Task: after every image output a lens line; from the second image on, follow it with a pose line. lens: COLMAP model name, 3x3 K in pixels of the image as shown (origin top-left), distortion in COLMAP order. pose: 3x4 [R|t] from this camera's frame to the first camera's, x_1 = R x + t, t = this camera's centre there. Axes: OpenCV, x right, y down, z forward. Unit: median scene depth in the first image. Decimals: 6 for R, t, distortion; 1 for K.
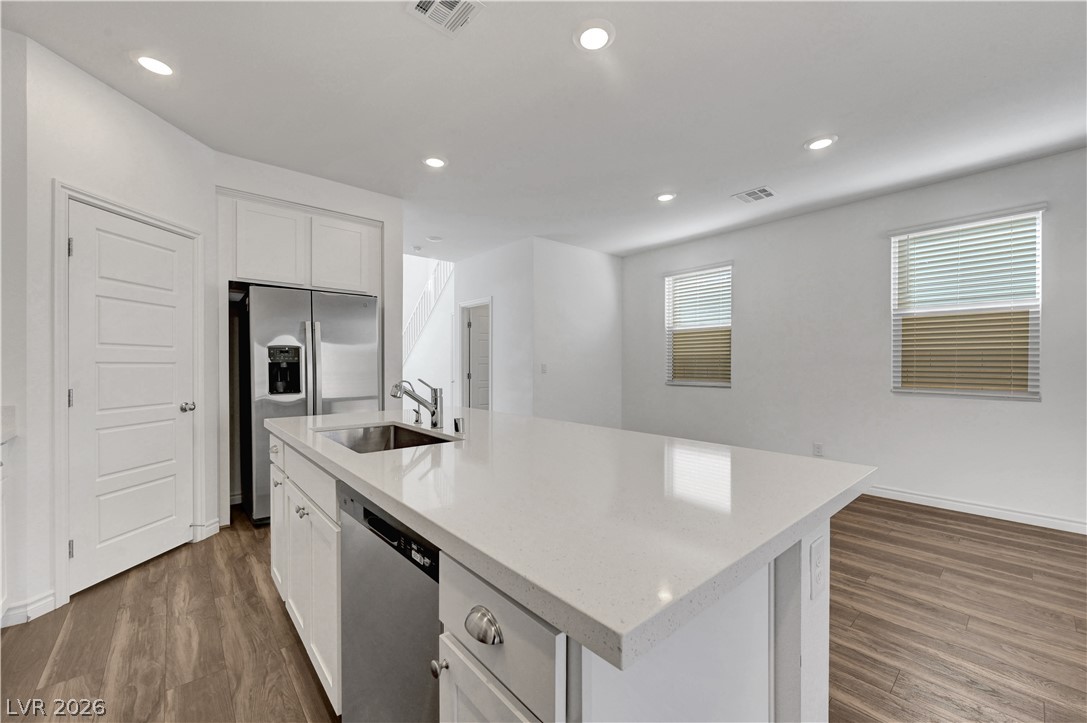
lens RADIAL K [[429.0, 0, 547.8], [0, 429.0, 366.3], [0, 0, 1]] dist [-0.000899, 0.000215]
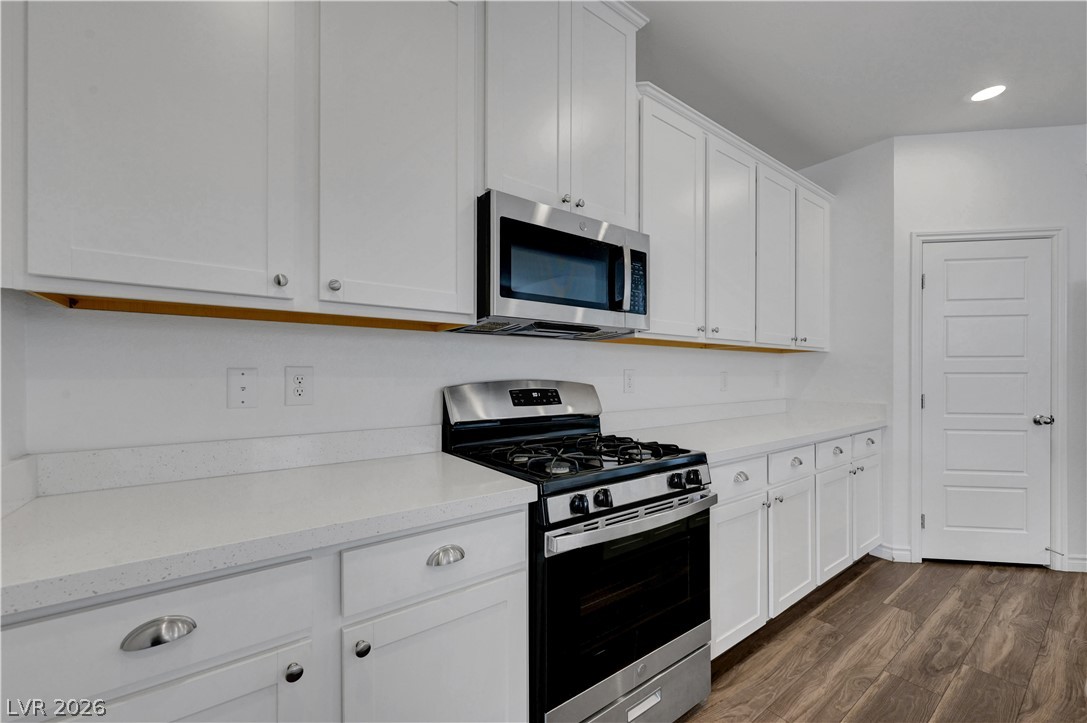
lens RADIAL K [[429.0, 0, 541.6], [0, 429.0, 374.8], [0, 0, 1]] dist [-0.000899, 0.000215]
pose [[-0.085187, 0.000080, -0.996365, 0.204369], [-0.002498, 0.999997, 0.000294, -0.001011], [0.996362, 0.002514, -0.085187, -0.007585]]
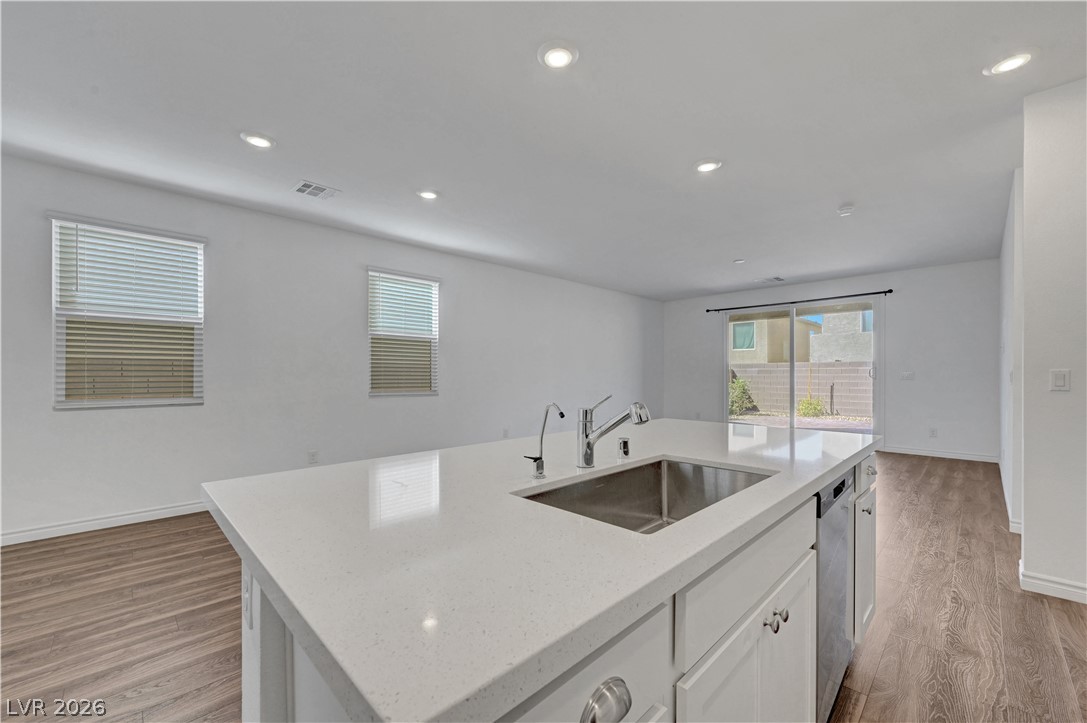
lens RADIAL K [[429.0, 0, 539.9], [0, 429.0, 374.3], [0, 0, 1]] dist [-0.000899, 0.000215]
pose [[-0.071706, -0.002298, 0.997423, -0.716860], [0.004863, 0.999985, 0.002653, -0.004723], [-0.997414, 0.005041, -0.071693, 0.893164]]
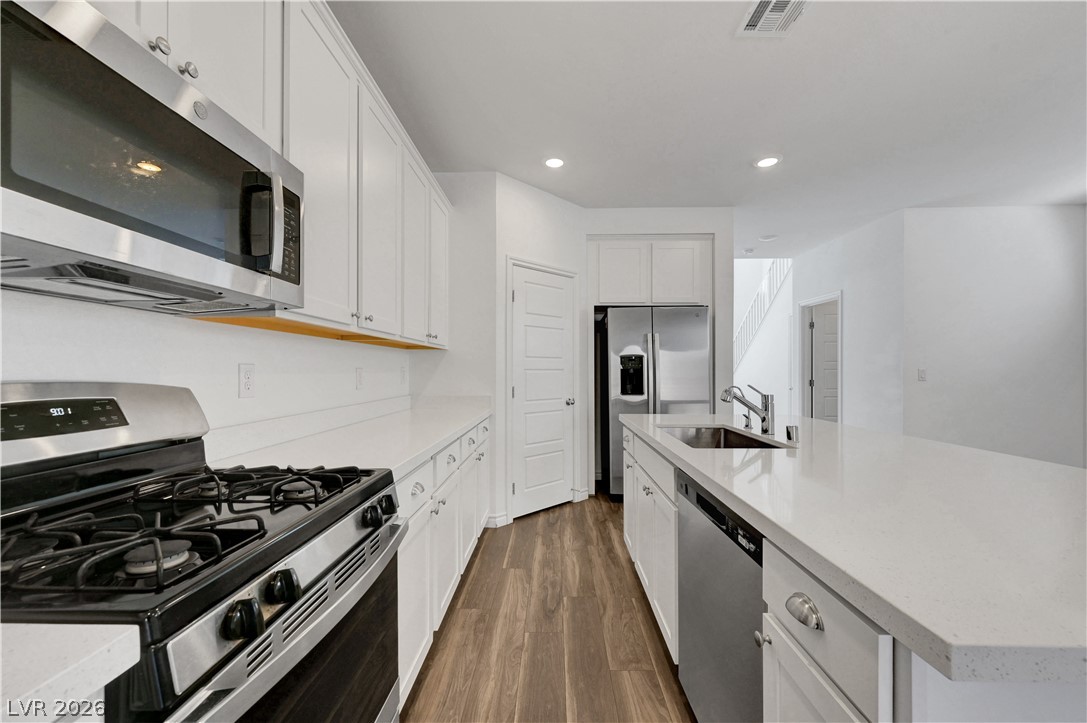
lens RADIAL K [[429.0, 0, 544.0], [0, 429.0, 370.0], [0, 0, 1]] dist [-0.000899, 0.000215]
pose [[0.735292, -0.001529, -0.677748, 0.027382], [-0.001034, 0.999994, -0.003378, -0.001478], [0.677749, 0.003184, 0.735286, -0.067768]]
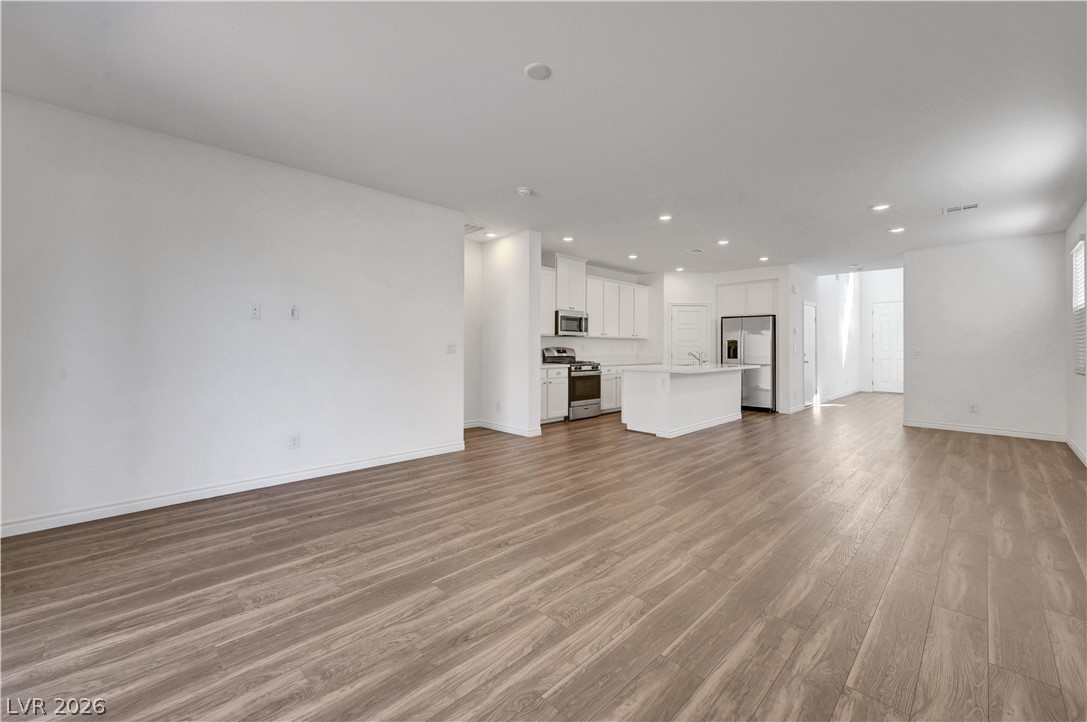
lens RADIAL K [[429.0, 0, 544.1], [0, 429.0, 343.5], [0, 0, 1]] dist [-0.000899, 0.000215]
pose [[0.051547, -0.005542, -0.998655, 2.483147], [-0.010863, 0.999922, -0.006109, 0.001378], [0.998611, 0.011163, 0.051483, -0.356501]]
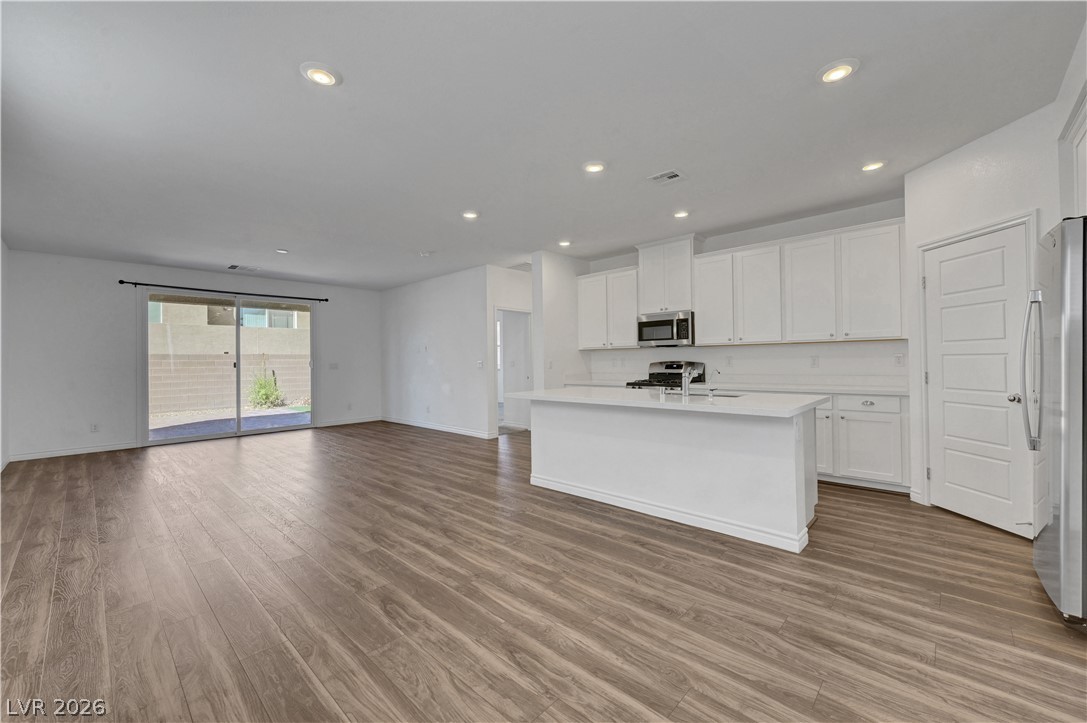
lens RADIAL K [[429.0, 0, 551.5], [0, 429.0, 353.5], [0, 0, 1]] dist [-0.000899, 0.000215]
pose [[-0.993816, 0.010192, -0.110569, 0.381046], [0.011898, 0.999820, -0.014782, -0.006740], [0.110398, -0.016006, -0.993759, 2.101385]]
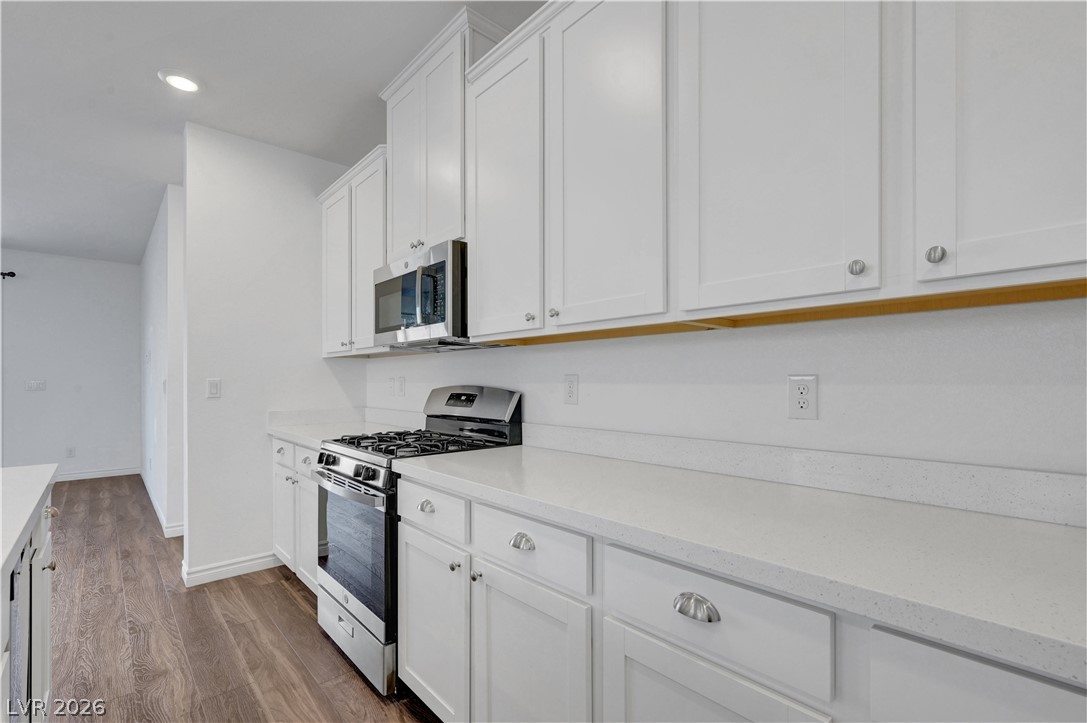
lens RADIAL K [[487.2, 0, 549.3], [0, 487.2, 381.2], [0, 0, 1]] dist [-0.000279, 0.000740]
pose [[-0.999339, 0.002055, -0.036290, -0.649128], [0.001876, 0.999986, 0.004965, -0.005459], [0.036300, 0.004893, -0.999329, 0.924175]]
